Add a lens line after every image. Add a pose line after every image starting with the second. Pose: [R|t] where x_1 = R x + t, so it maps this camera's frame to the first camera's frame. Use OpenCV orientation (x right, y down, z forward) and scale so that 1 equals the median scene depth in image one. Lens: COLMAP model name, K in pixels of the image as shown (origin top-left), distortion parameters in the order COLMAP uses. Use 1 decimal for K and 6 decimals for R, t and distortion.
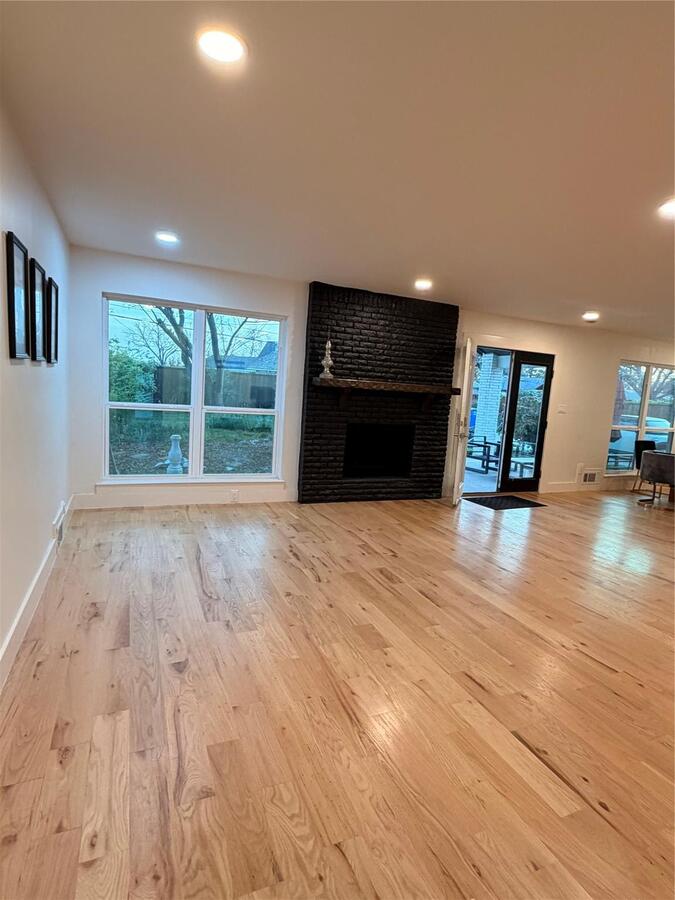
lens RADIAL K [[478.6, 0, 336.5], [0, 478.6, 453.1], [0, 0, 1]] dist [-0.005501, 0.000952]
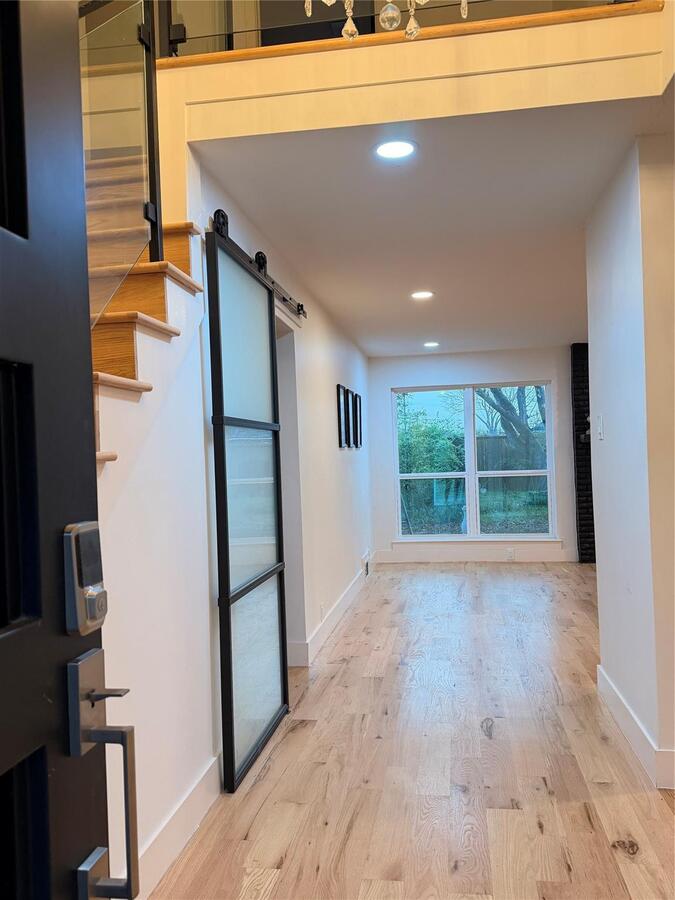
lens RADIAL K [[740.0, 0, 336.6], [0, 740.0, 452.4], [0, 0, 1]] dist [0.003637, 0.001084]
pose [[0.841285, -0.098591, -0.531526, 0.365842], [0.019433, 0.988109, -0.152523, 0.113635], [0.540243, 0.117986, 0.833197, -0.612826]]
